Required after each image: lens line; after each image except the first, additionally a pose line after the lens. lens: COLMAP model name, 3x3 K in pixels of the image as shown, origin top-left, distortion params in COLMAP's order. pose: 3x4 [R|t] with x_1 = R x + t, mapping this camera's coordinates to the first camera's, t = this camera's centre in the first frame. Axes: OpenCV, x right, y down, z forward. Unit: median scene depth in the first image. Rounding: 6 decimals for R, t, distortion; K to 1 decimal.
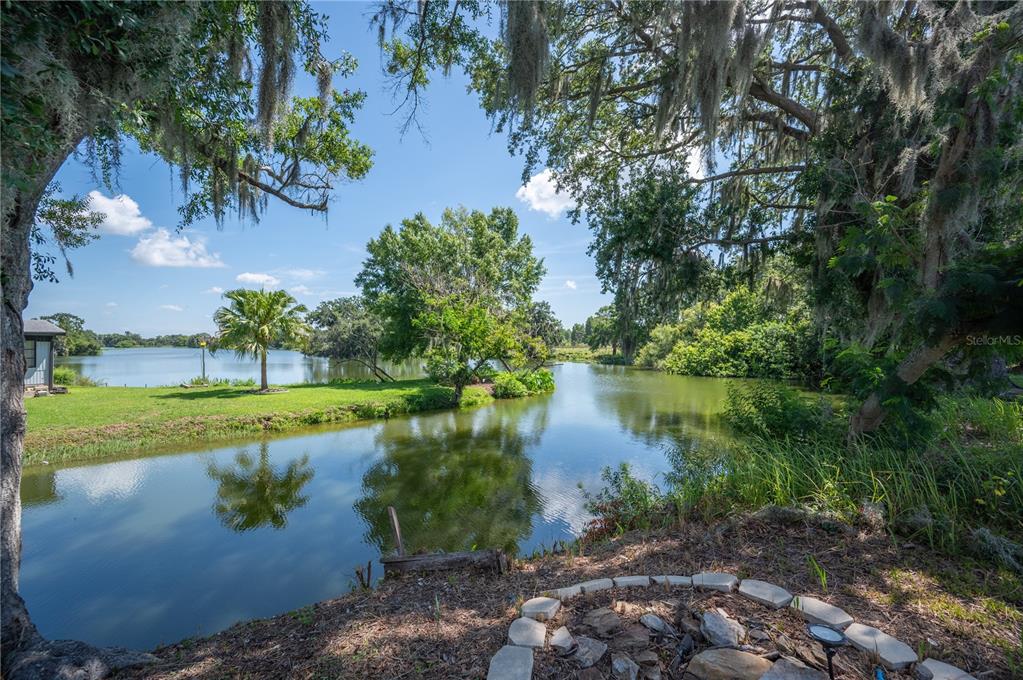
lens RADIAL K [[409.9, 0, 511.5], [0, 409.9, 340.0], [0, 0, 1]] dist [0.001871, 0.000002]
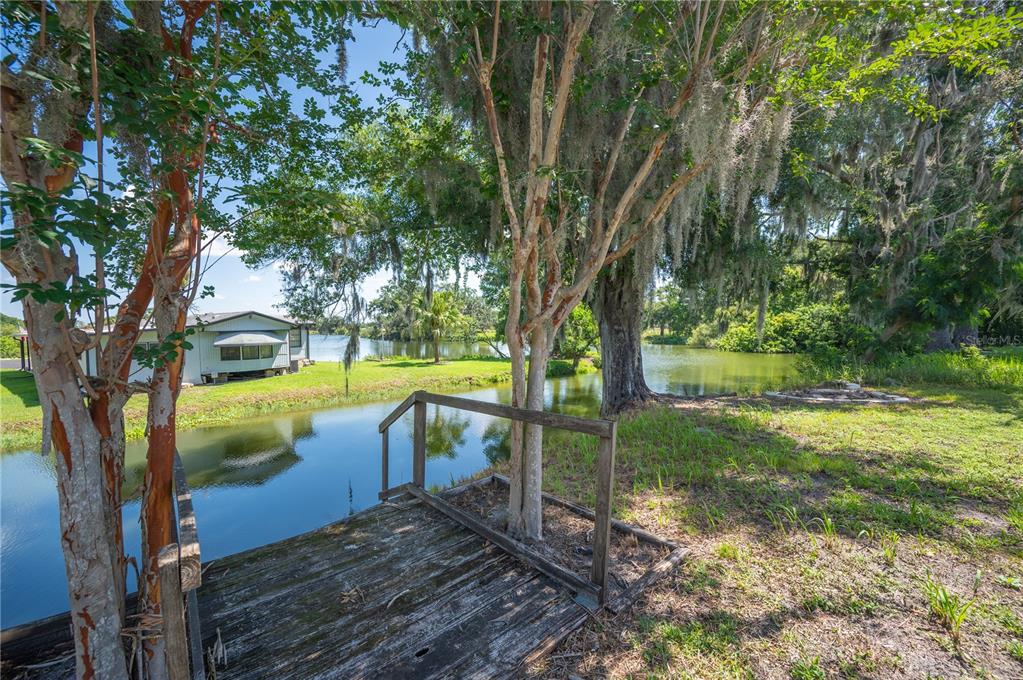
lens RADIAL K [[409.9, 0, 511.5], [0, 409.9, 340.0], [0, 0, 1]] dist [0.001871, 0.000002]
pose [[0.997365, -0.011409, -0.071649, -0.126790], [0.014403, 0.999038, 0.041411, -0.004202], [0.071108, -0.042334, 0.996570, -0.188725]]
